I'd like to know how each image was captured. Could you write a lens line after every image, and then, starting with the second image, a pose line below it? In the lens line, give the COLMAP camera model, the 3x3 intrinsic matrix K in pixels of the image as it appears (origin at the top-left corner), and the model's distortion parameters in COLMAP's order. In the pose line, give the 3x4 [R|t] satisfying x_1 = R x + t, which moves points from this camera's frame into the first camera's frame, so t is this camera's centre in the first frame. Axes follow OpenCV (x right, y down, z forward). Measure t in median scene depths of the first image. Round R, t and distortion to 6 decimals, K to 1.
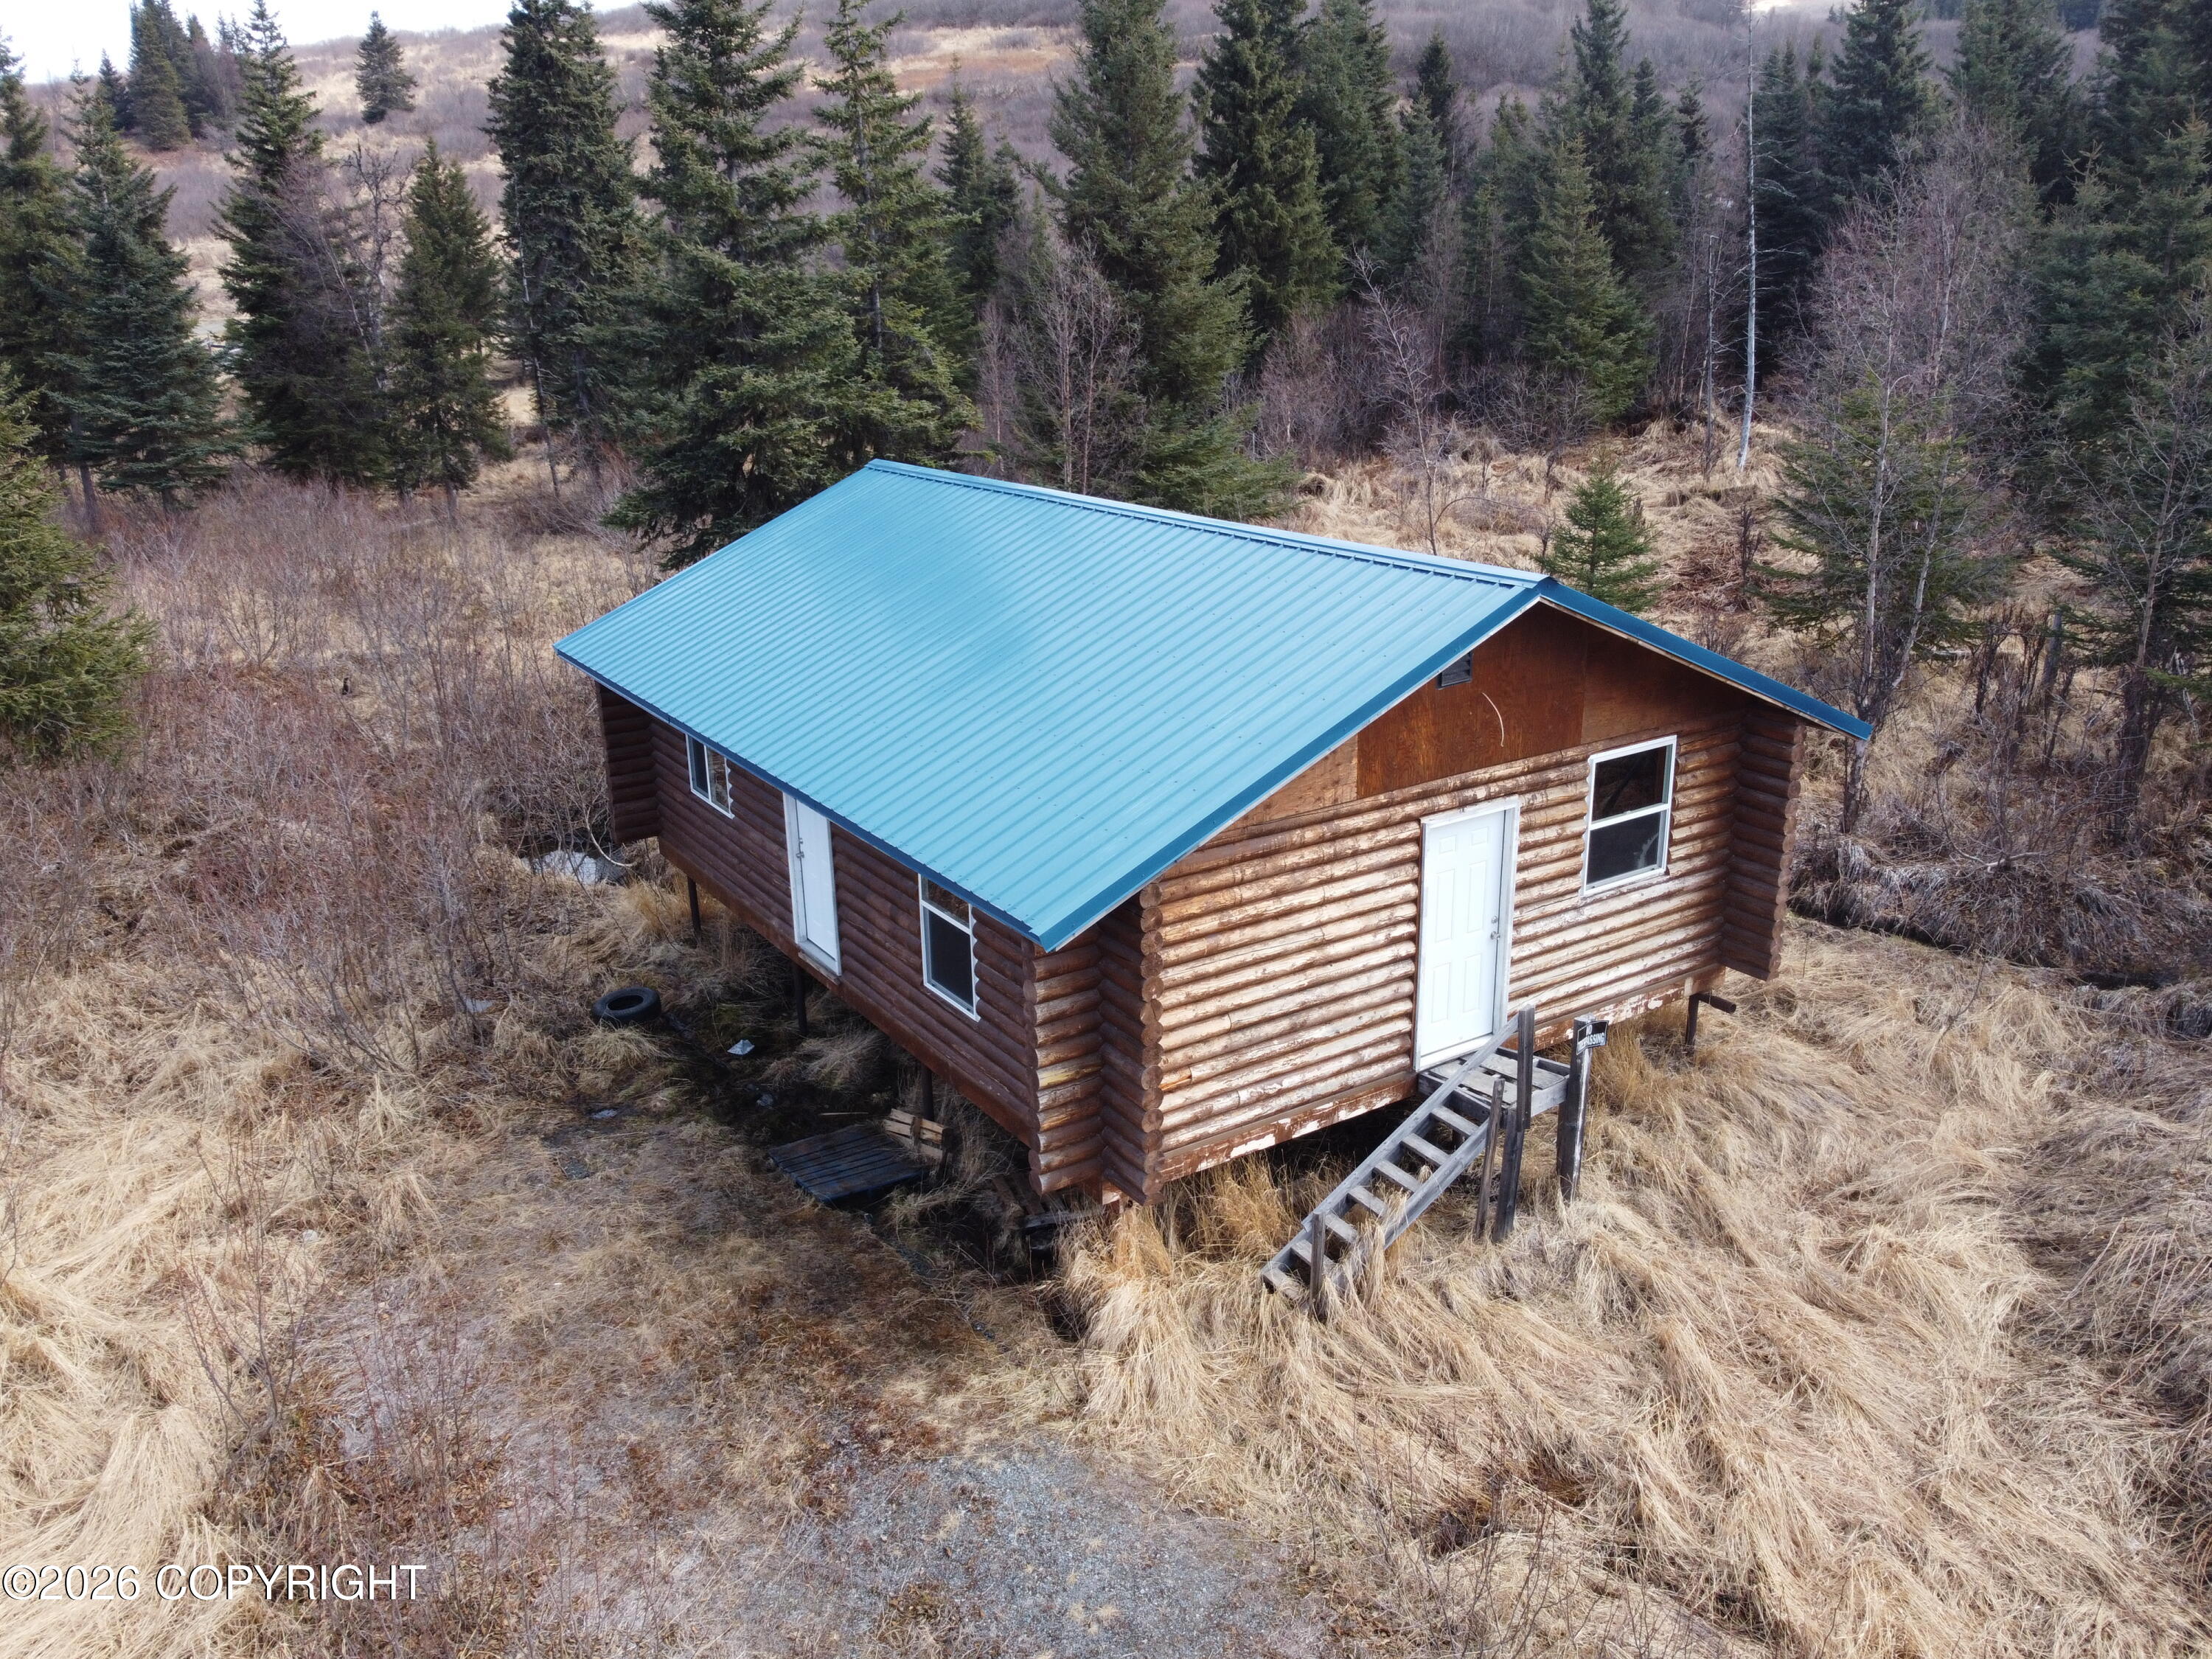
lens RADIAL K [[1705.2, 0, 1100.3], [0, 1705.2, 822.7], [0, 0, 1]] dist [0.000428, 0.003532]
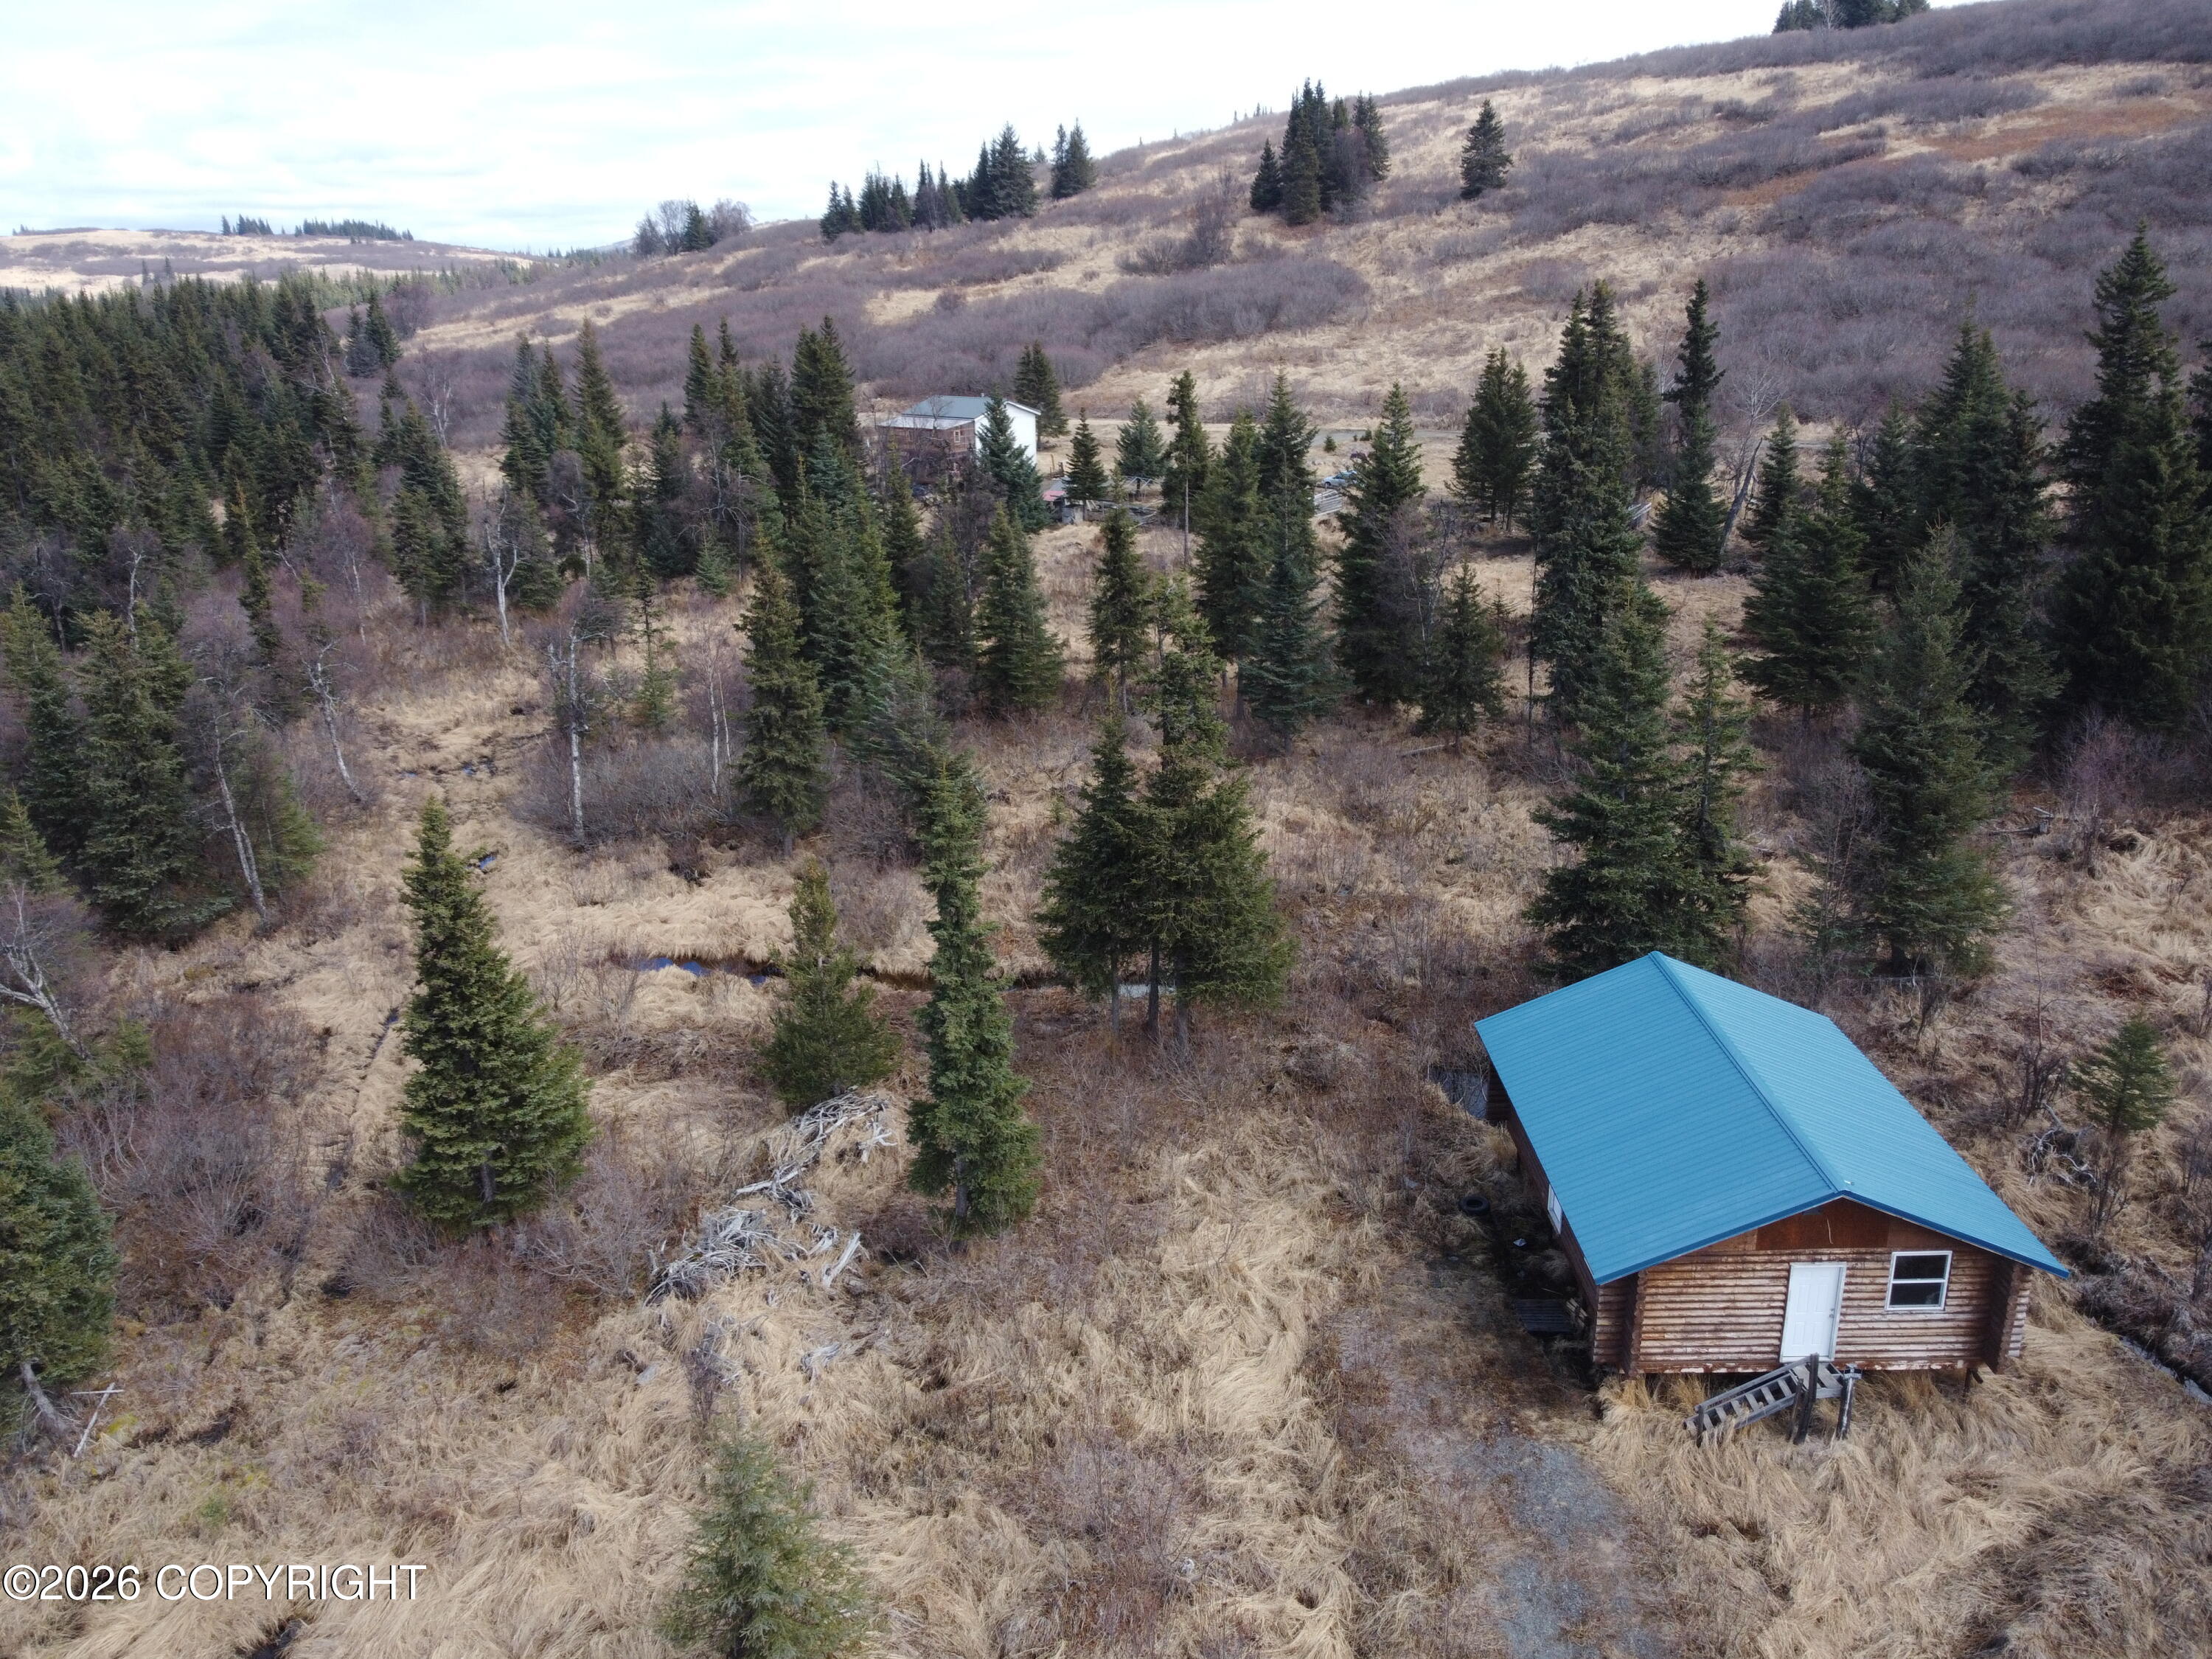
lens RADIAL K [[1705.2, 0, 1103.1], [0, 1705.2, 834.1], [0, 0, 1]] dist [0.000428, 0.003532]
pose [[0.839785, 0.178488, -0.512740, 0.478746], [-0.167934, 0.983497, 0.067313, -0.571264], [0.516293, 0.029579, 0.855901, -1.511482]]
